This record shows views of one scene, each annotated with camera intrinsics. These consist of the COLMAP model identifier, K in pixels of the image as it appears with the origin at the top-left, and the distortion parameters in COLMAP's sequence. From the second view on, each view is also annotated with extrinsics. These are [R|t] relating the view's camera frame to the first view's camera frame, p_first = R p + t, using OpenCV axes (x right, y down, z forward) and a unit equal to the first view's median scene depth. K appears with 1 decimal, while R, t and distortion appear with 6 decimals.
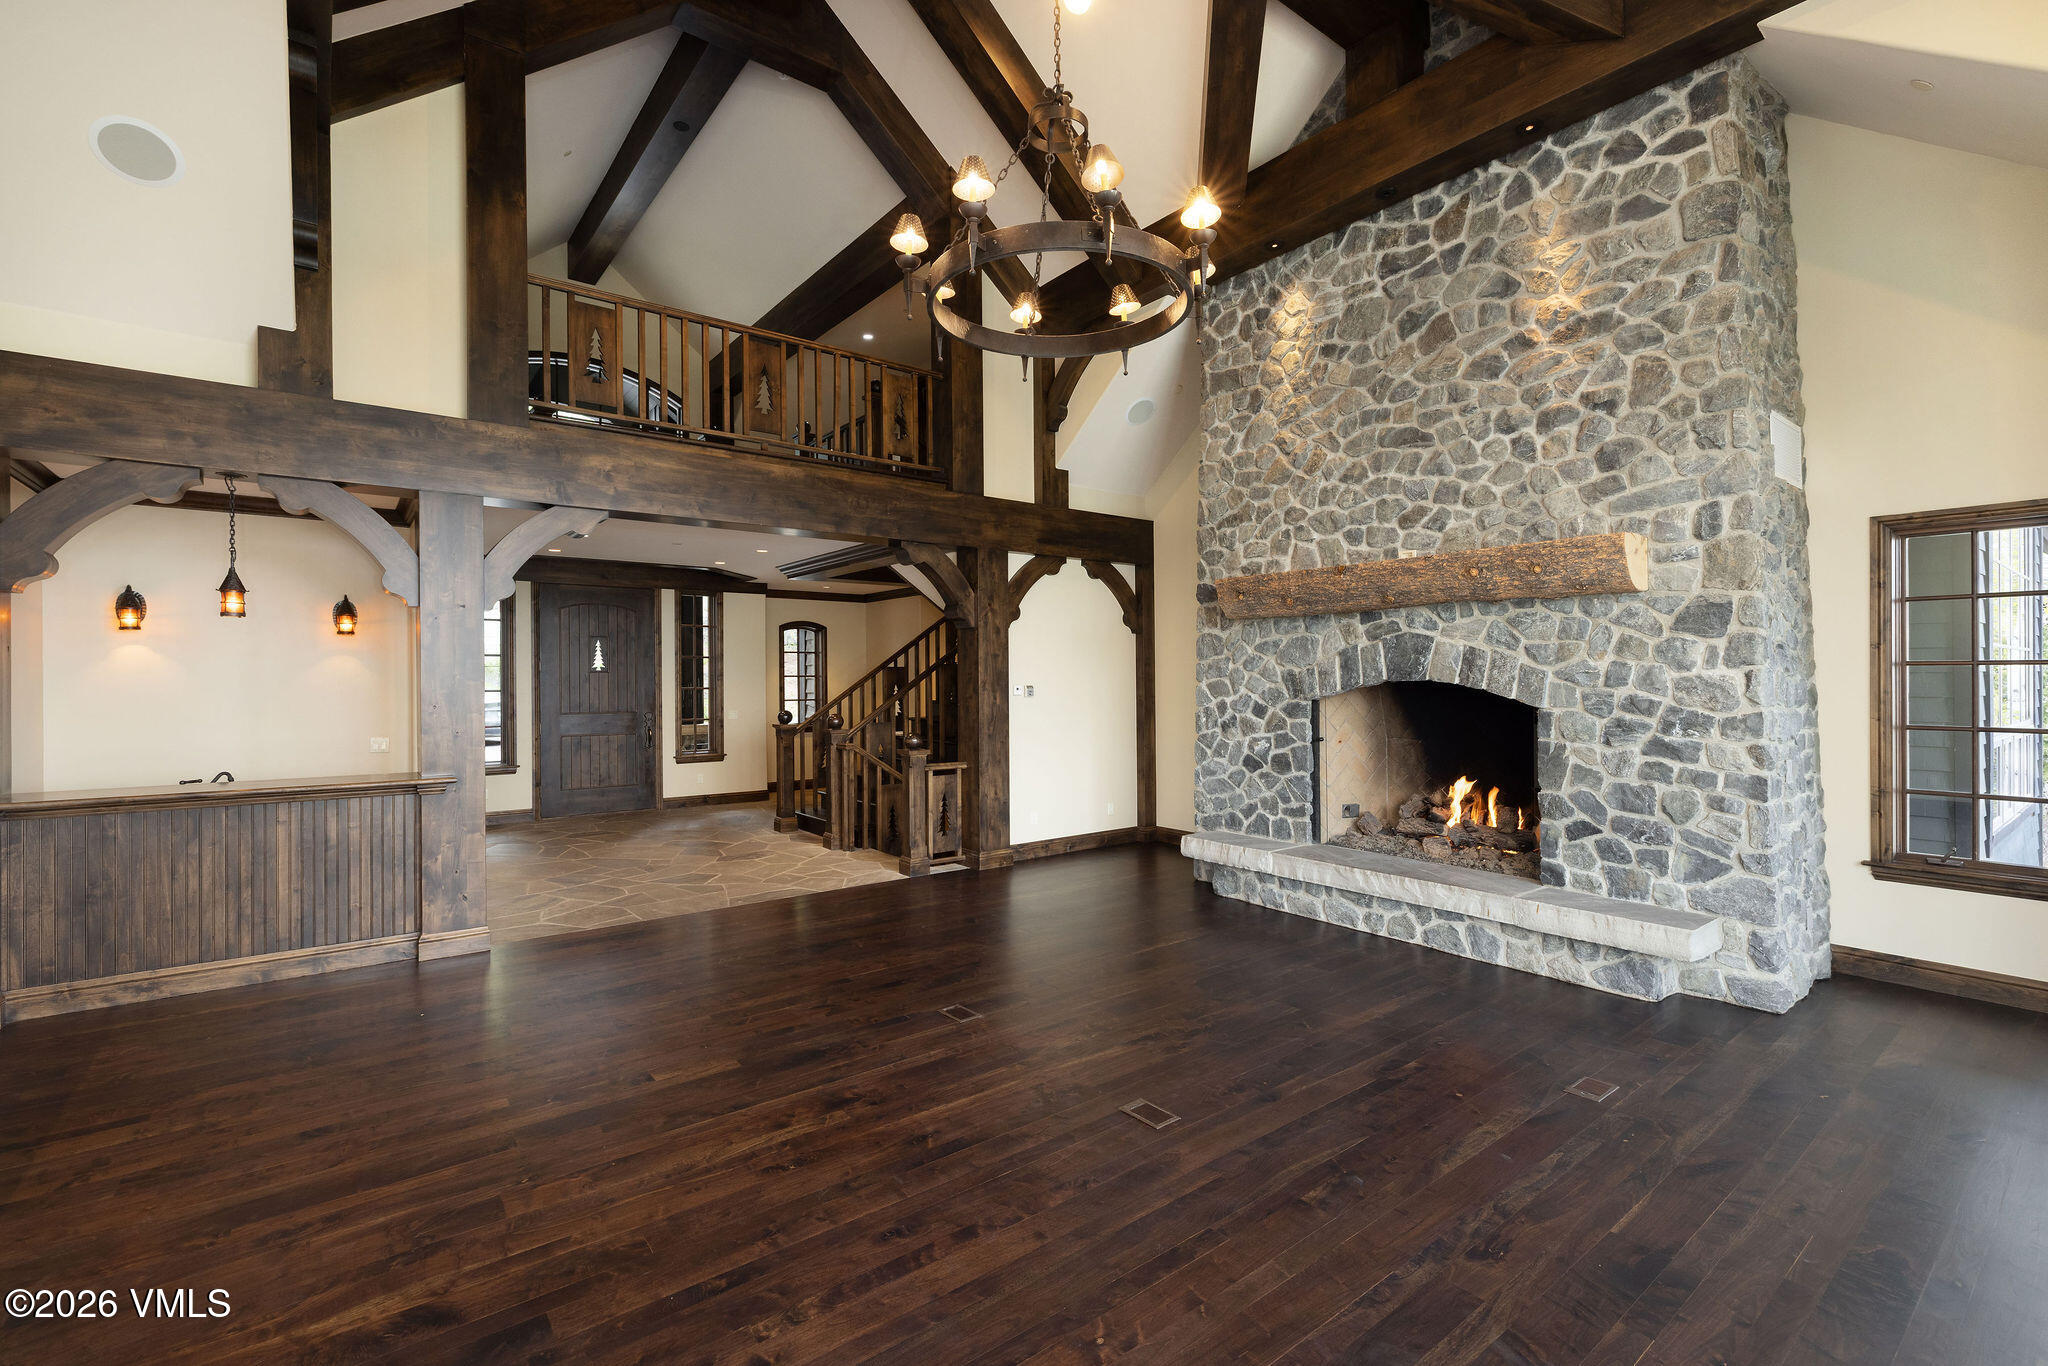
lens RADIAL K [[868.3, 0, 1038.7], [0, 868.3, 681.0], [0, 0, 1]] dist [-0.007146, -0.000157]
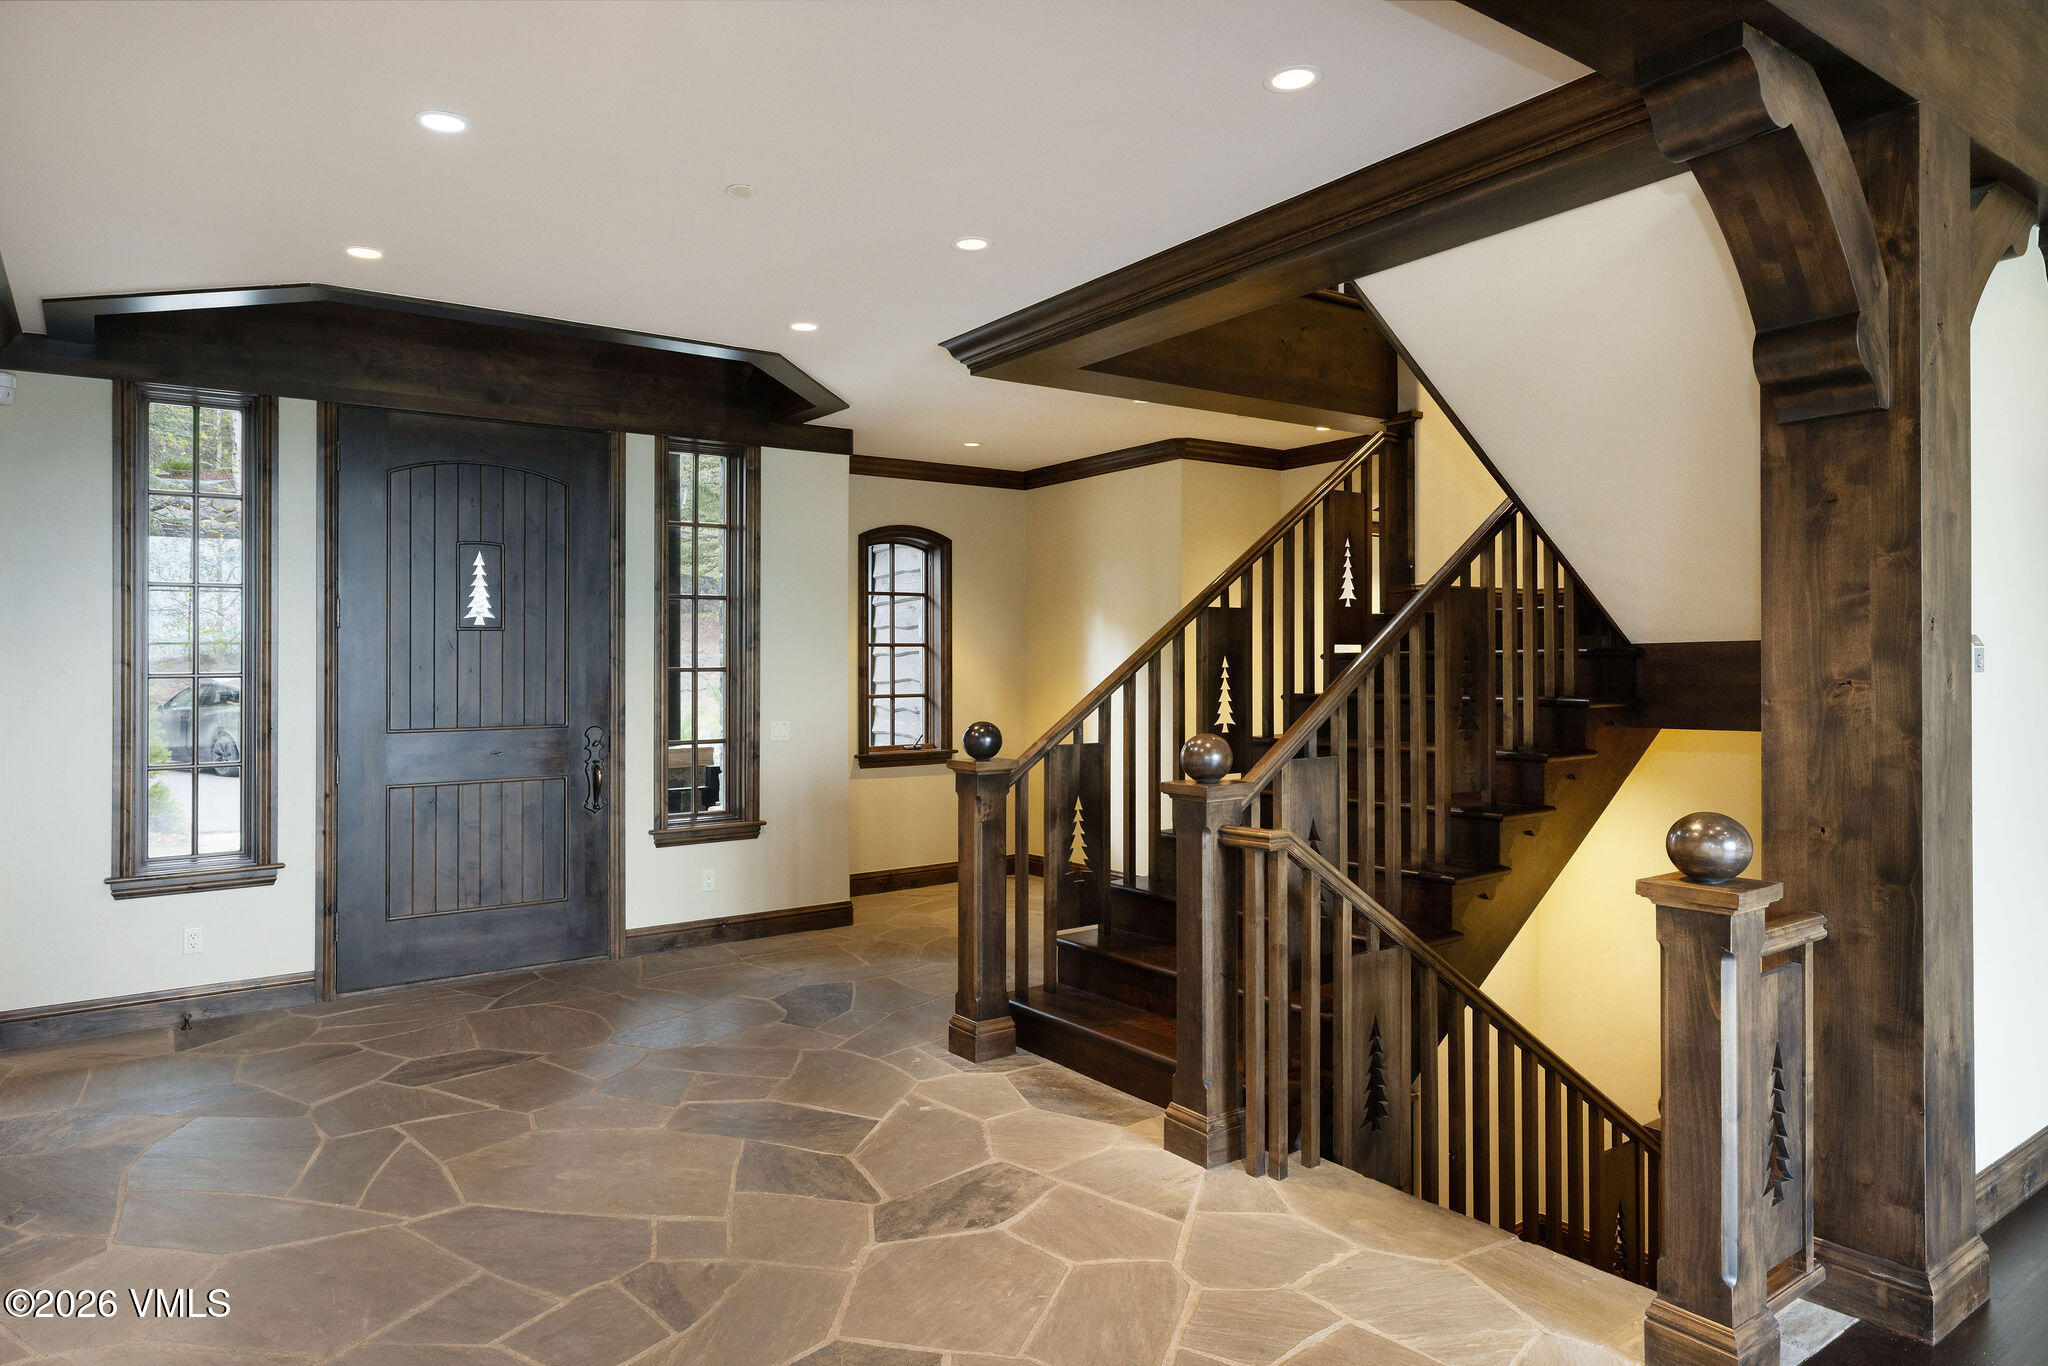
lens RADIAL K [[1230.6, 0, 1008.9], [0, 1230.6, 644.0], [0, 0, 1]] dist [-0.001998, -0.000821]
pose [[0.998923, -0.004201, -0.046205, -0.230081], [0.003050, 0.999684, -0.024967, 0.012071], [0.046295, 0.024799, 0.998620, 0.429279]]
